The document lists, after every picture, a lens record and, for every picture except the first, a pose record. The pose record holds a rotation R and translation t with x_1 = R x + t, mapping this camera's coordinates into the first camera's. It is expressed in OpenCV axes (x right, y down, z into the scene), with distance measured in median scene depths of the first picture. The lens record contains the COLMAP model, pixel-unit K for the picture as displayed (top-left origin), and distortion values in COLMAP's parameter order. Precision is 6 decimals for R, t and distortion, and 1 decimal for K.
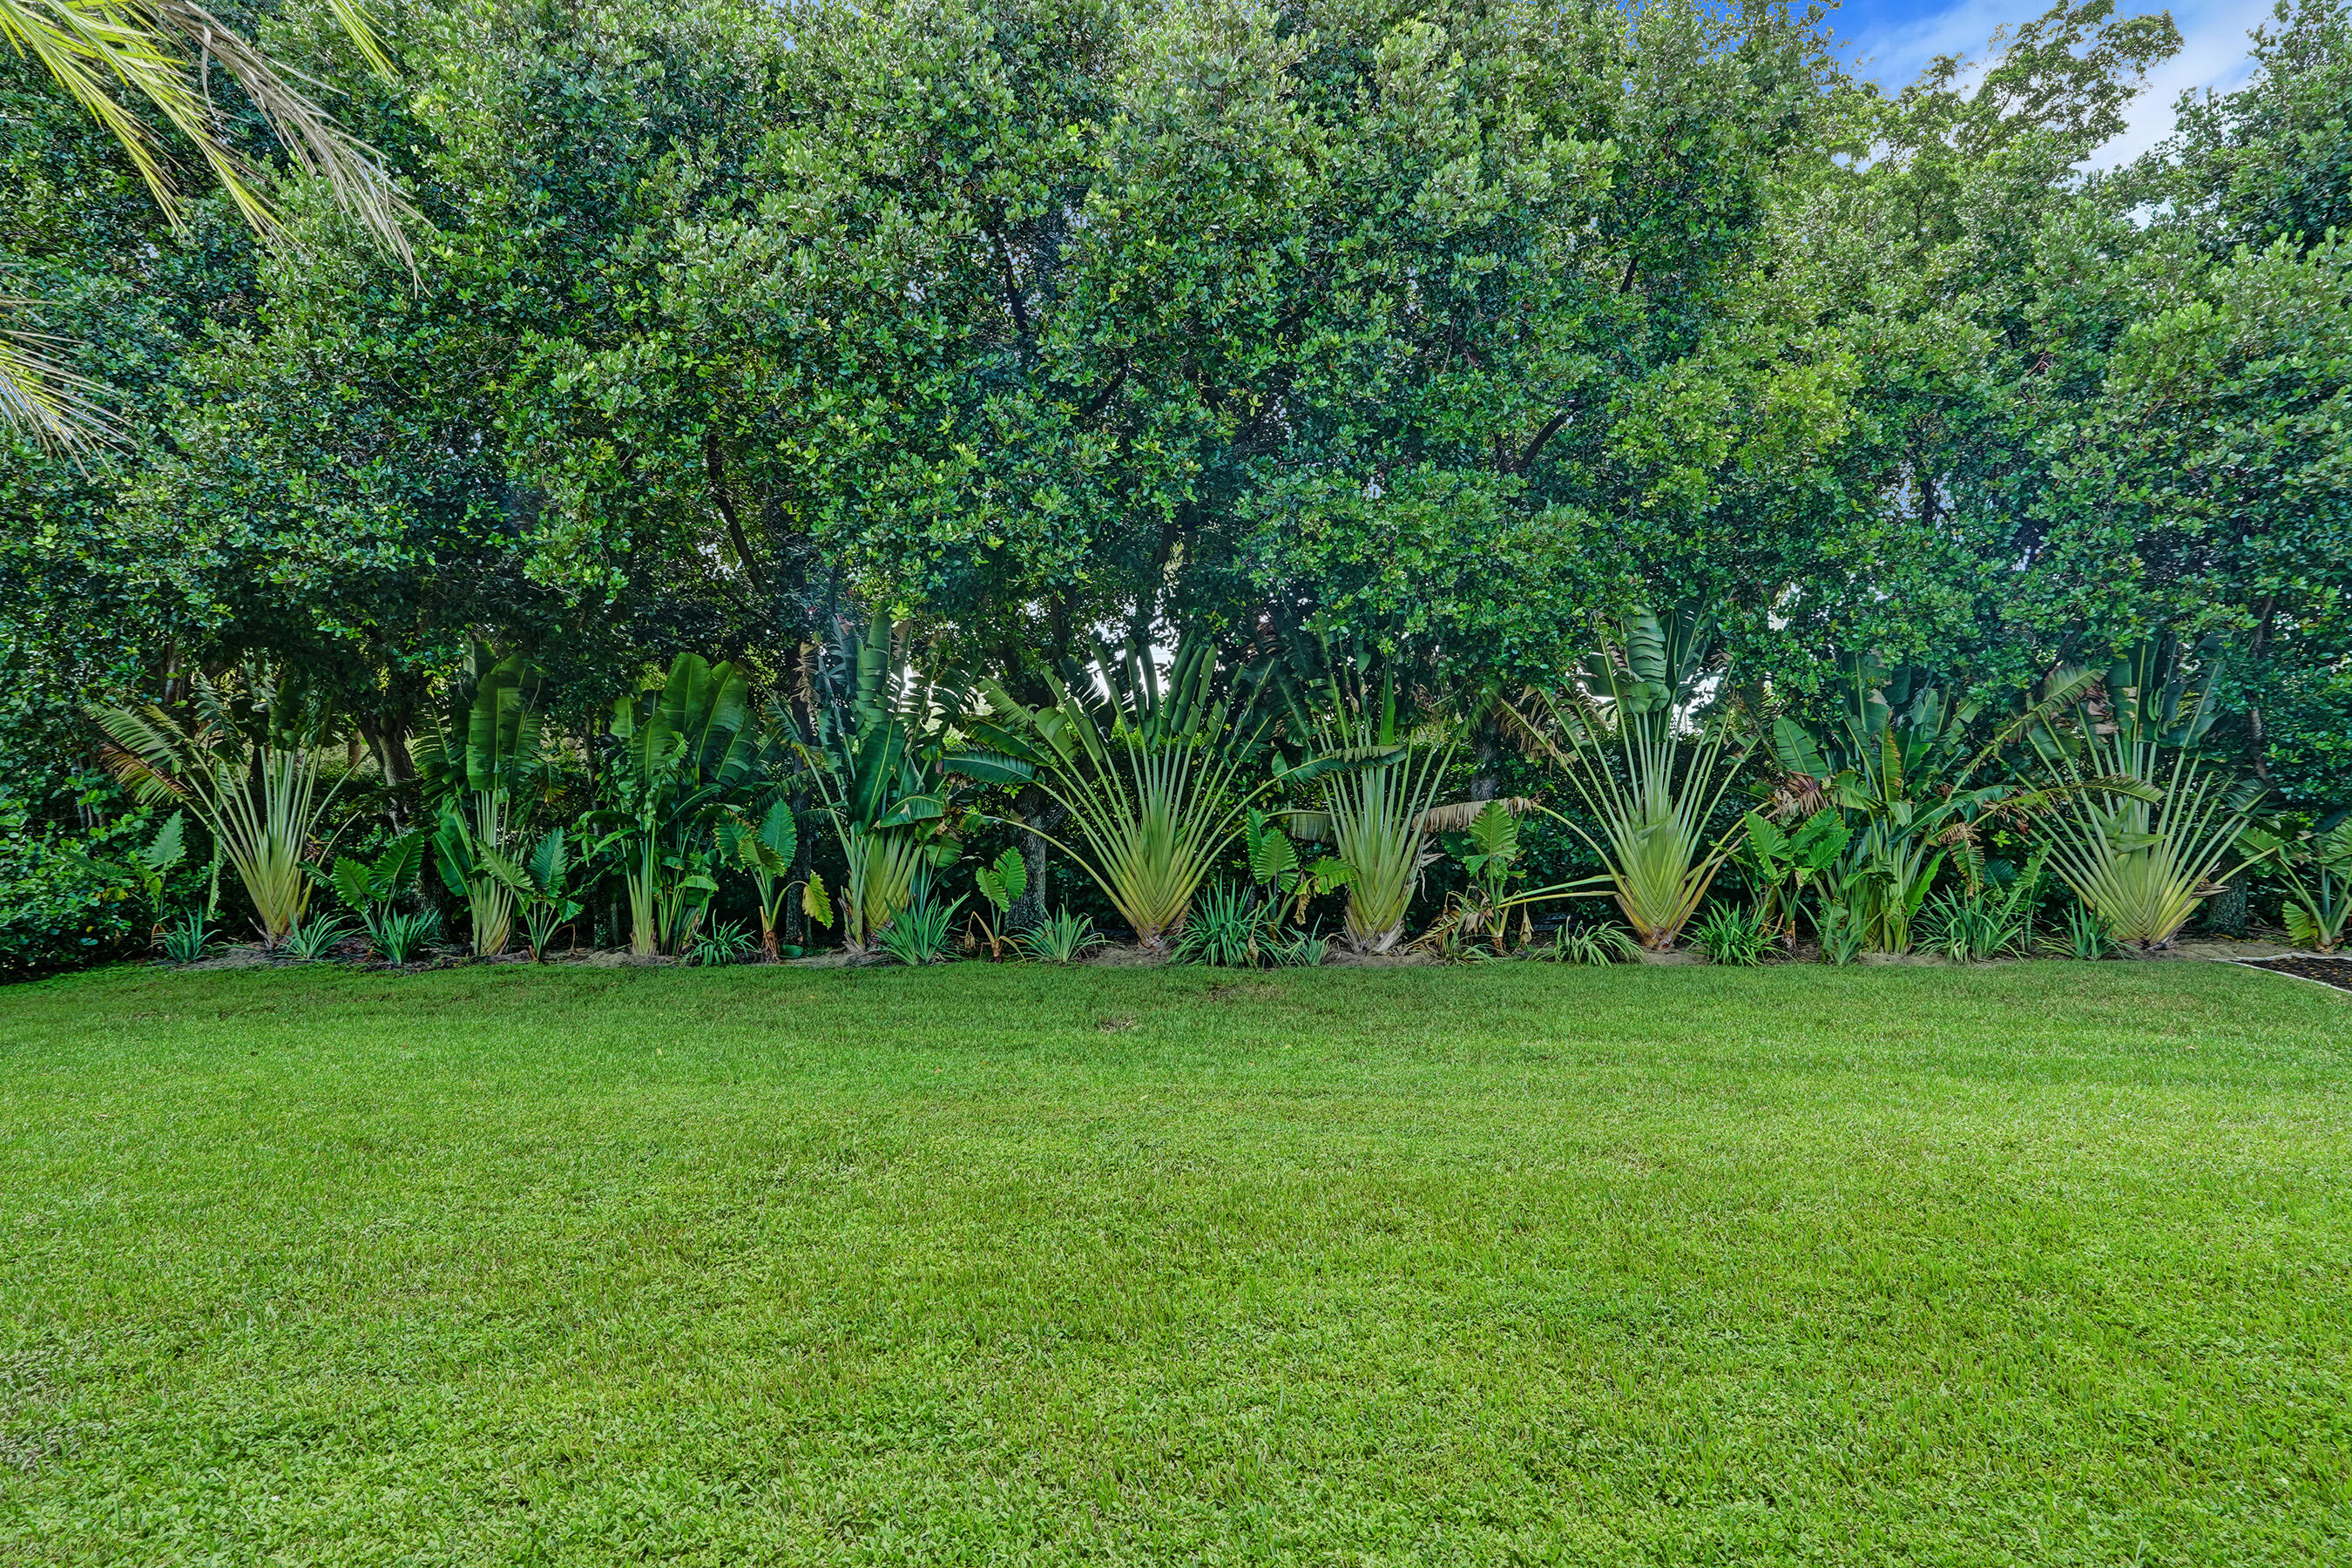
lens RADIAL K [[1121.5, 0, 1179.4], [0, 1121.5, 777.1], [0, 0, 1]] dist [-0.072363, 0.027480]
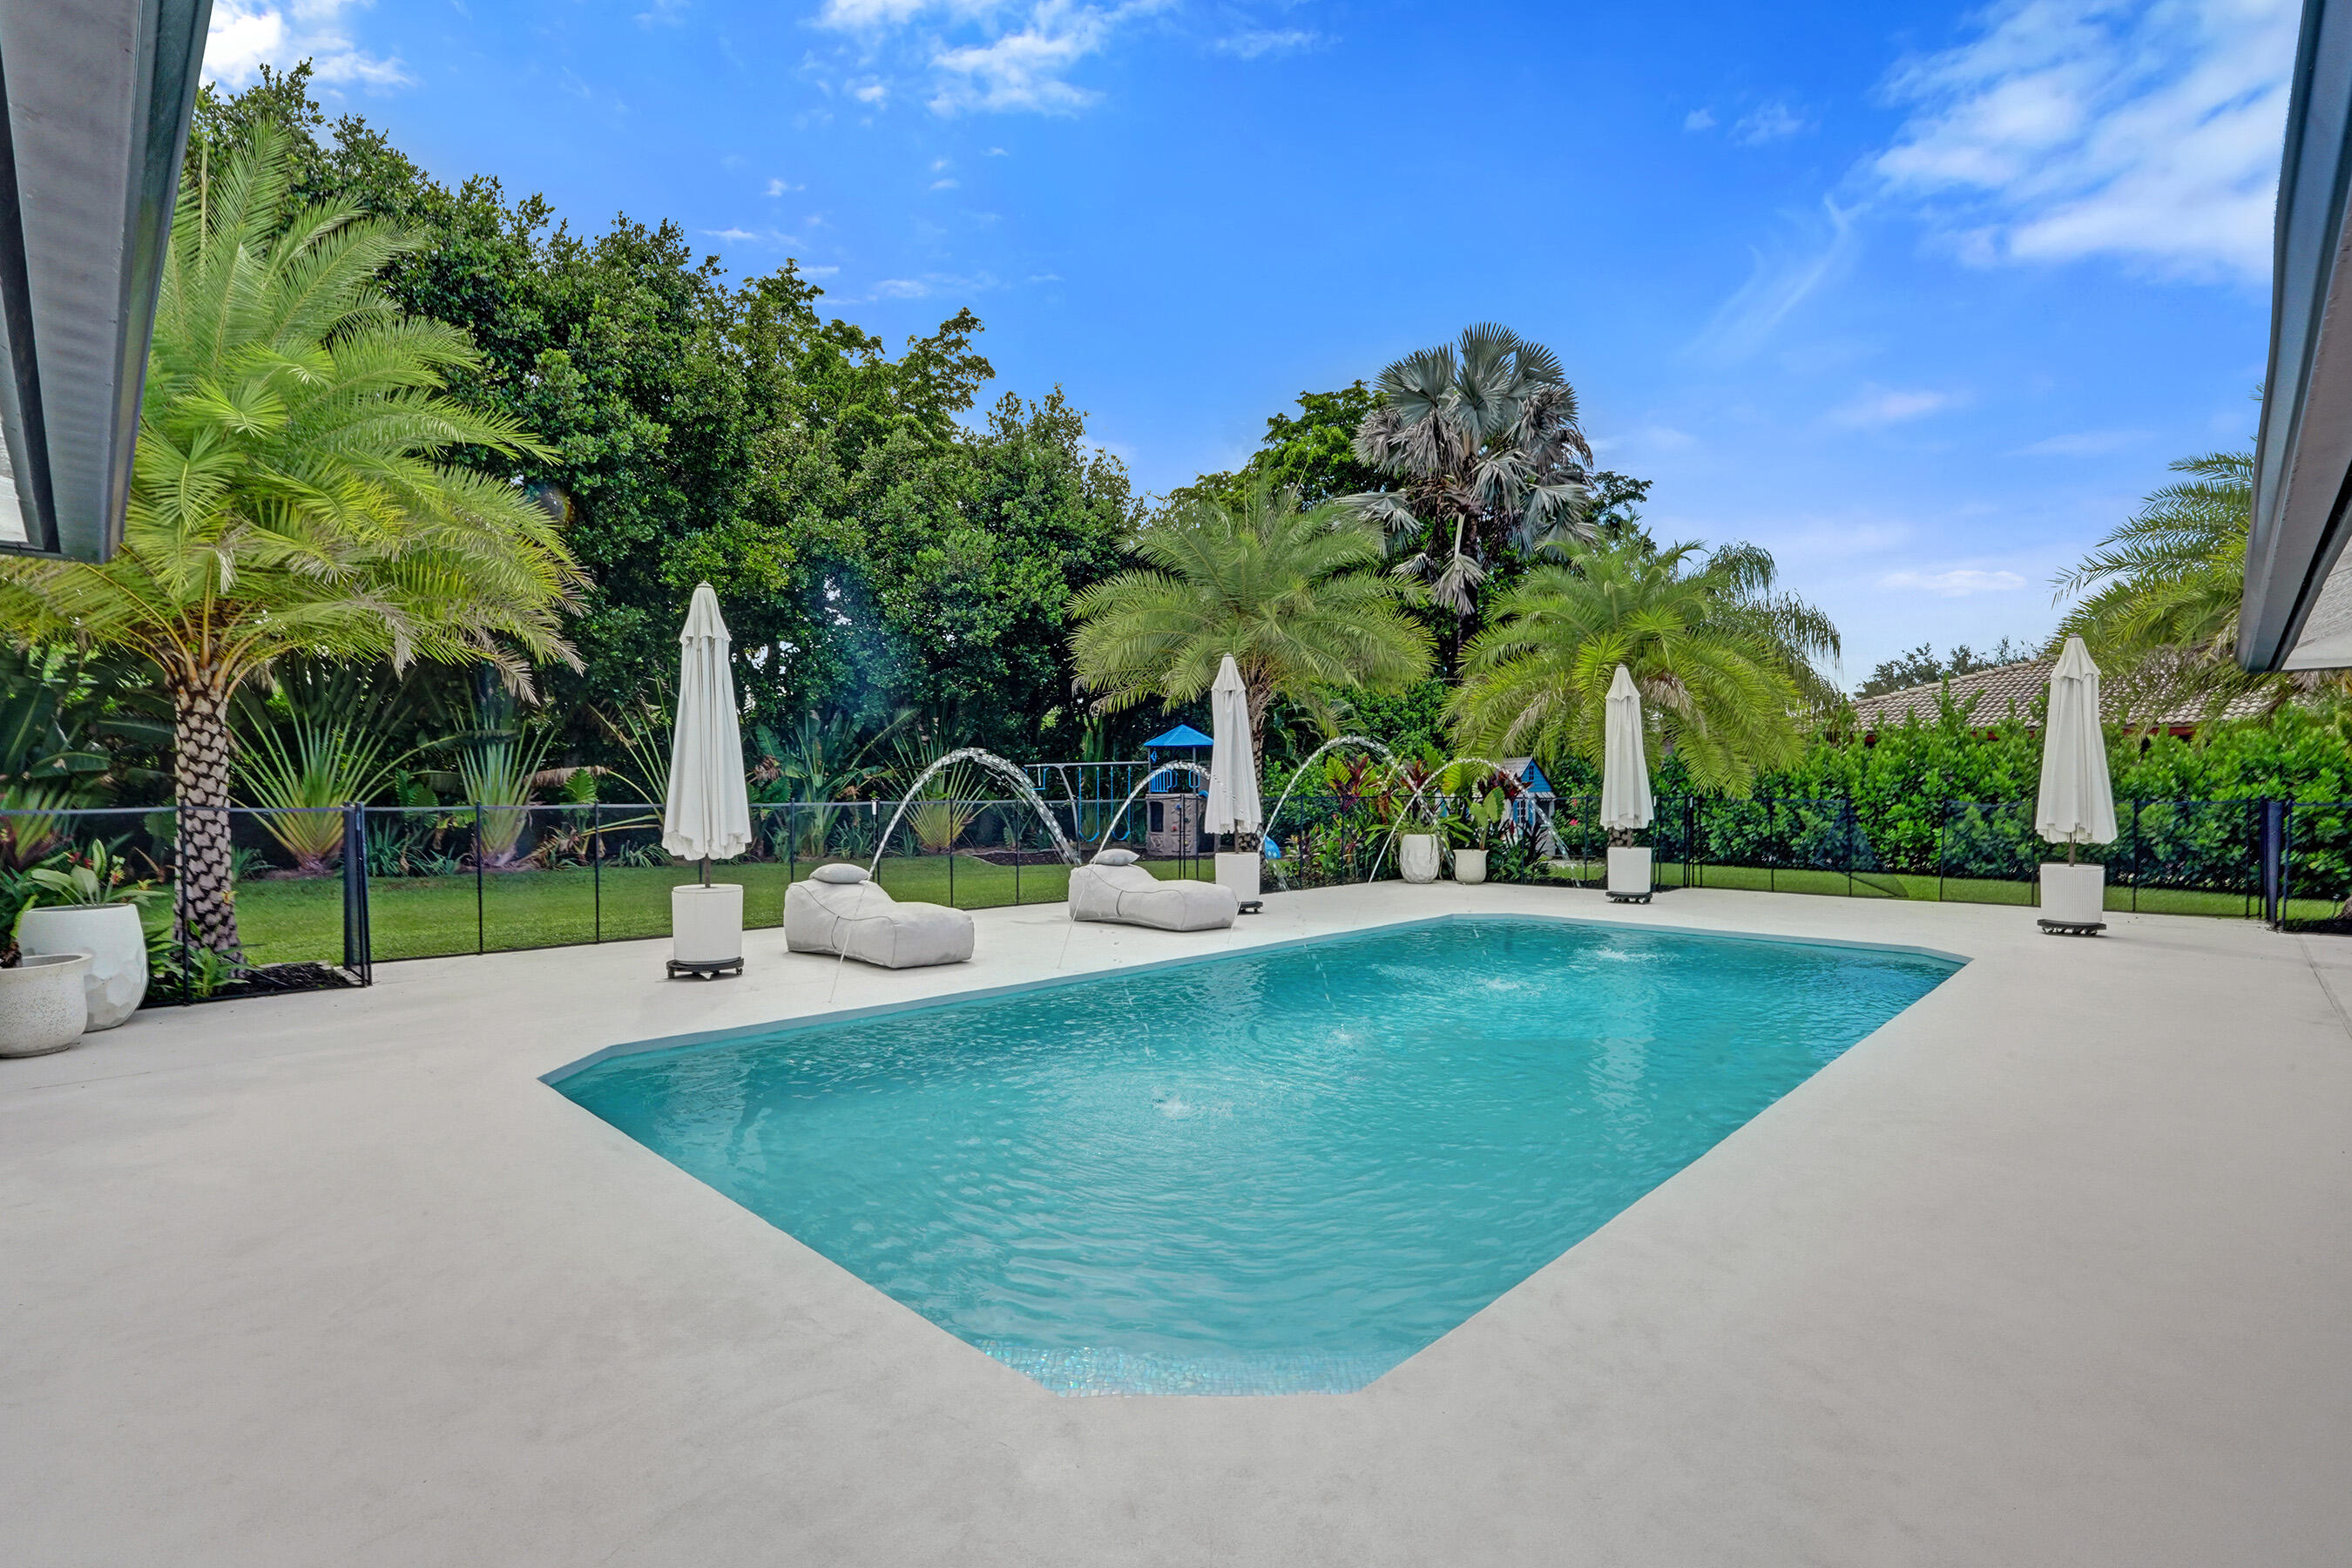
lens RADIAL K [[1127.6, 0, 1188.1], [0, 1127.6, 787.1], [0, 0, 1]] dist [-0.071170, 0.026072]
pose [[0.703161, 0.011189, 0.710943, -0.230862], [-0.040463, 0.998886, 0.024300, -0.024616], [-0.709879, -0.045854, 0.702830, -0.724512]]
